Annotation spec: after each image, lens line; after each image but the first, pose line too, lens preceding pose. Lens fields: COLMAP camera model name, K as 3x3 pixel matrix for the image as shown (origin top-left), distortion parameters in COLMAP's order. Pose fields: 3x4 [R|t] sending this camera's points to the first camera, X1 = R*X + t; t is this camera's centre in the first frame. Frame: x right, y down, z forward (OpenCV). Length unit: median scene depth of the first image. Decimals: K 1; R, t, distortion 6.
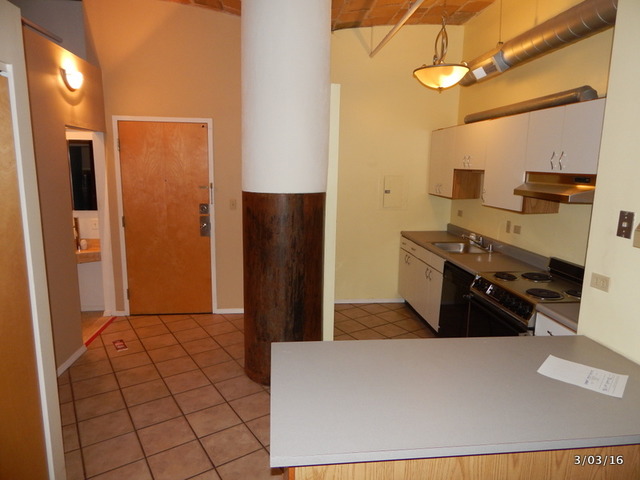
lens RADIAL K [[424.9, 0, 321.4], [0, 424.9, 239.6], [0, 0, 1]] dist [0.009474, -0.003035]
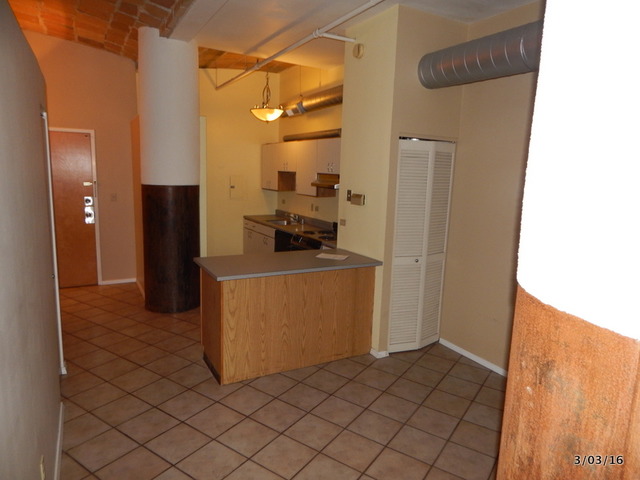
lens RADIAL K [[427.0, 0, 320.0], [0, 427.0, 240.0], [0, 0, 1]] dist [-0.011024, -0.002794]
pose [[0.923288, -0.049656, 0.380886, -0.168094], [0.051488, 0.998659, 0.005386, 0.093506], [-0.380643, 0.014638, 0.924606, -0.546821]]
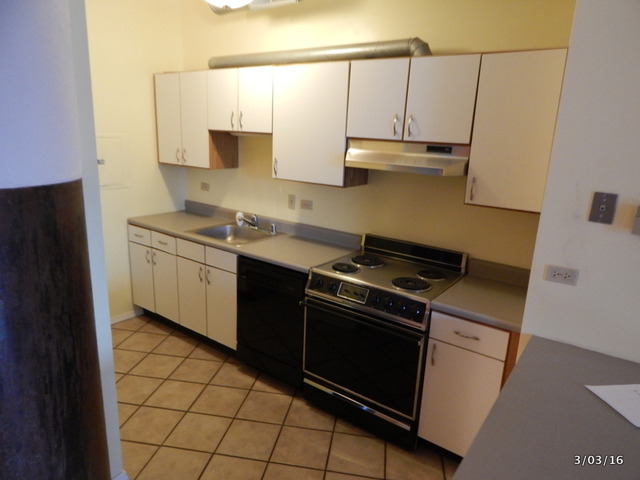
lens RADIAL K [[424.9, 0, 321.4], [0, 424.9, 239.6], [0, 0, 1]] dist [0.009474, -0.003035]
pose [[0.675362, -0.169116, 0.717834, -0.149860], [0.097730, 0.985291, 0.140178, -0.073753], [-0.730982, -0.024517, 0.681956, 0.413500]]
